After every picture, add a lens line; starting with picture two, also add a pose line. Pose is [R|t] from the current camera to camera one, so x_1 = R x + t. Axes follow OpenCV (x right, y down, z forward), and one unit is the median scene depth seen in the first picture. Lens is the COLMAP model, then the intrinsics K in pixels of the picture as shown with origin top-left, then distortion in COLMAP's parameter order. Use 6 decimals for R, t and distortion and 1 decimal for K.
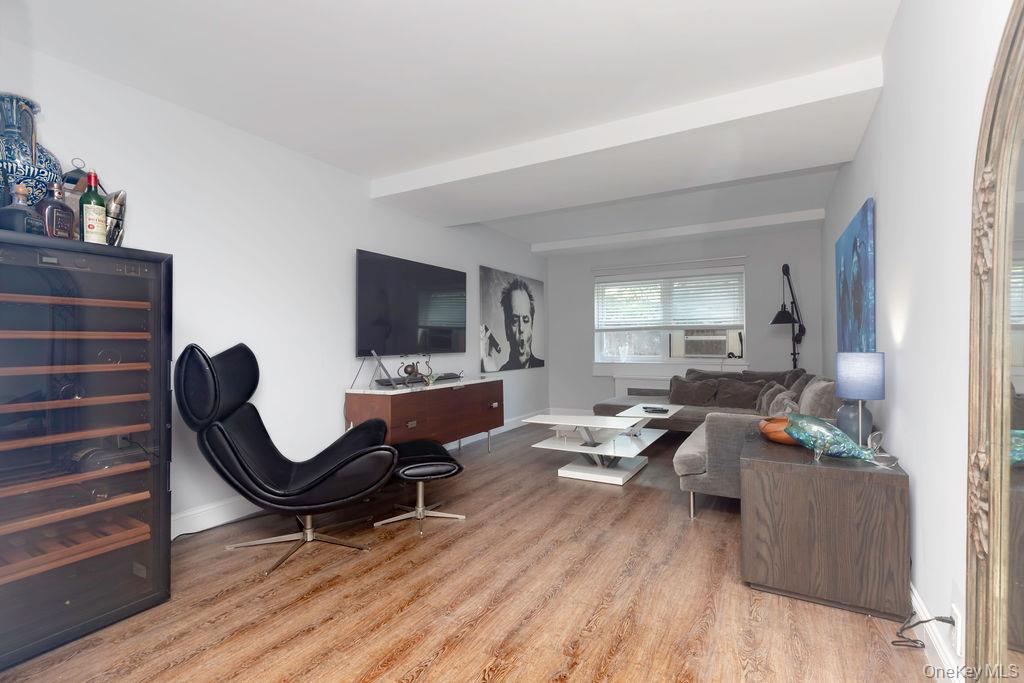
lens RADIAL K [[455.9, 0, 503.2], [0, 455.9, 342.3], [0, 0, 1]] dist [0.002326, -0.000549]
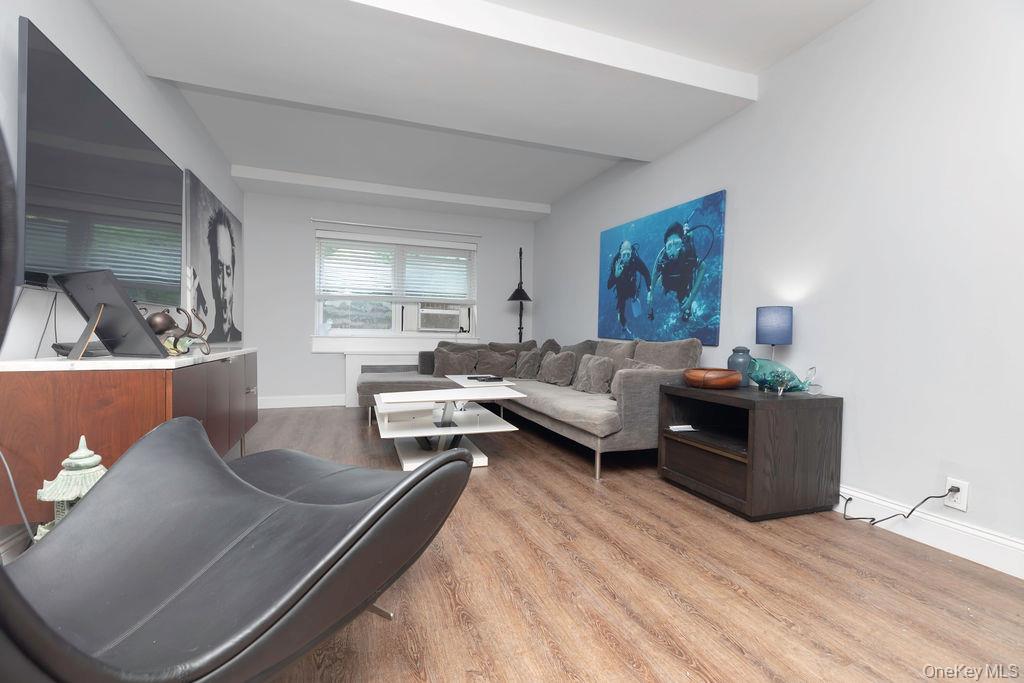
lens RADIAL K [[455.9, 0, 513.7], [0, 455.9, 344.8], [0, 0, 1]] dist [0.002326, -0.000549]
pose [[0.662657, 0.003370, 0.748916, -0.199758], [-0.027576, 0.999422, 0.019903, 0.039456], [-0.748415, -0.033841, 0.662367, 0.234149]]
